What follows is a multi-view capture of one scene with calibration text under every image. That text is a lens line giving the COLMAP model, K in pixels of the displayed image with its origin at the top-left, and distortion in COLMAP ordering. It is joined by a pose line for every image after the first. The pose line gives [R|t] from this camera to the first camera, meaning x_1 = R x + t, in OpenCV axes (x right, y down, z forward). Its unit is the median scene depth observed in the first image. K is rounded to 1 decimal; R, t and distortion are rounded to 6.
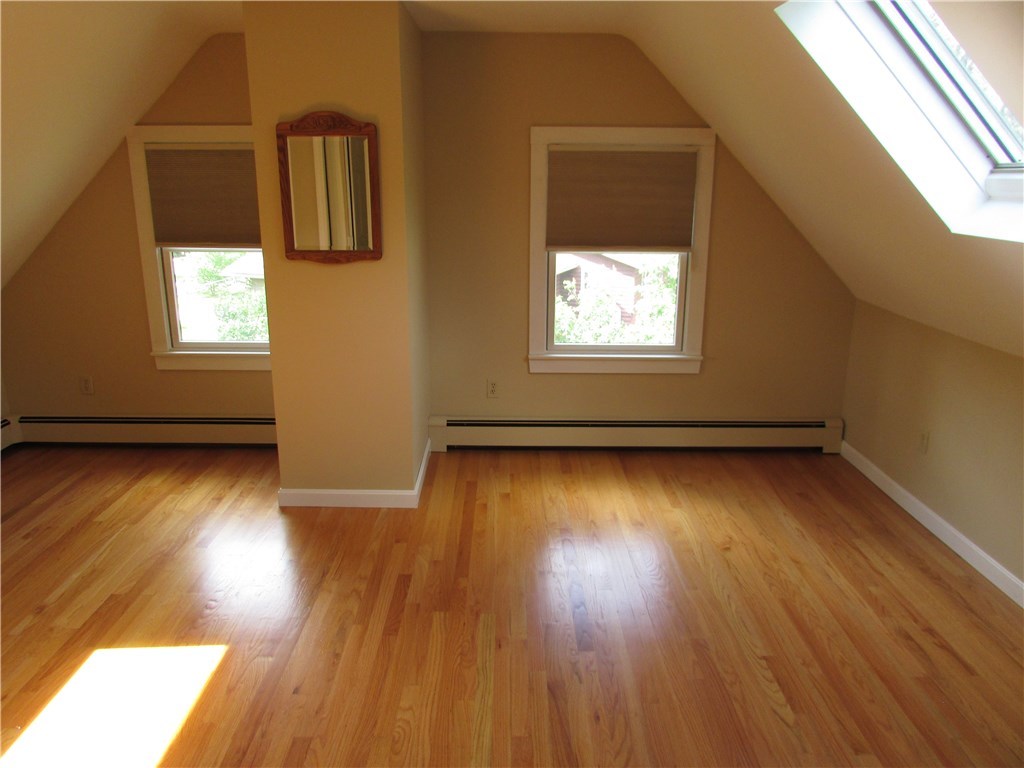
lens RADIAL K [[732.3, 0, 505.5], [0, 732.3, 379.5], [0, 0, 1]] dist [-0.036366, 0.026868]
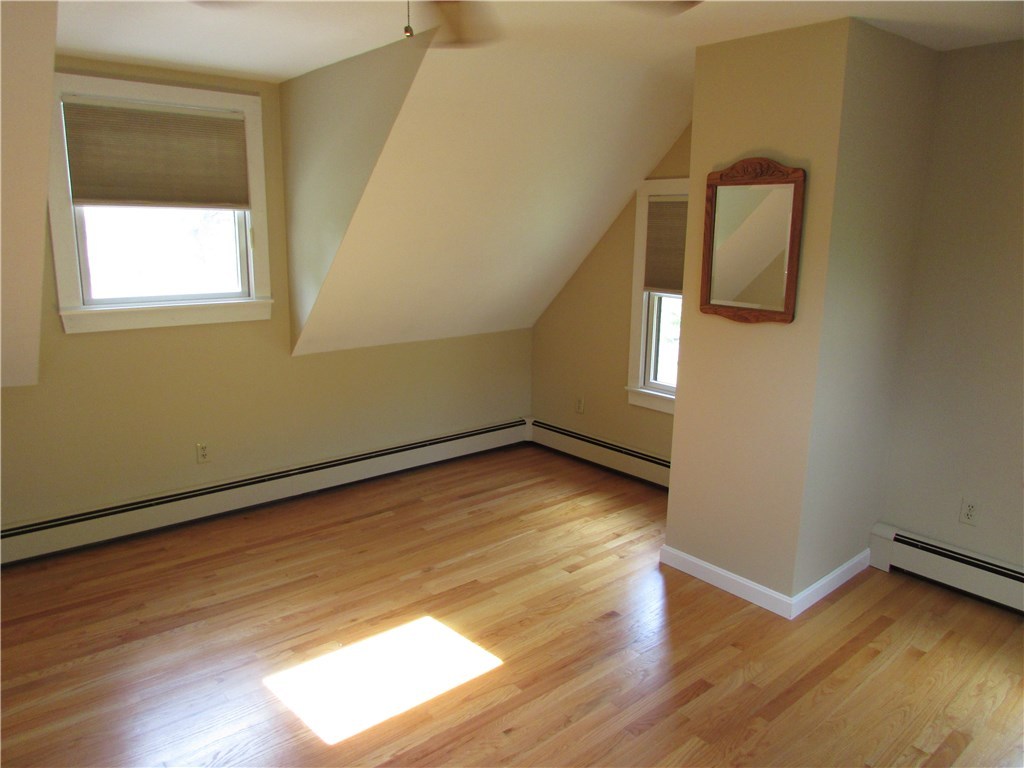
lens RADIAL K [[732.3, 0, 505.5], [0, 732.3, 382.7], [0, 0, 1]] dist [-0.036366, 0.026868]
pose [[0.643436, 0.164085, -0.747707, 0.256263], [-0.210999, 0.976935, 0.032816, -0.049587], [0.735846, 0.136650, 0.663217, 0.179040]]
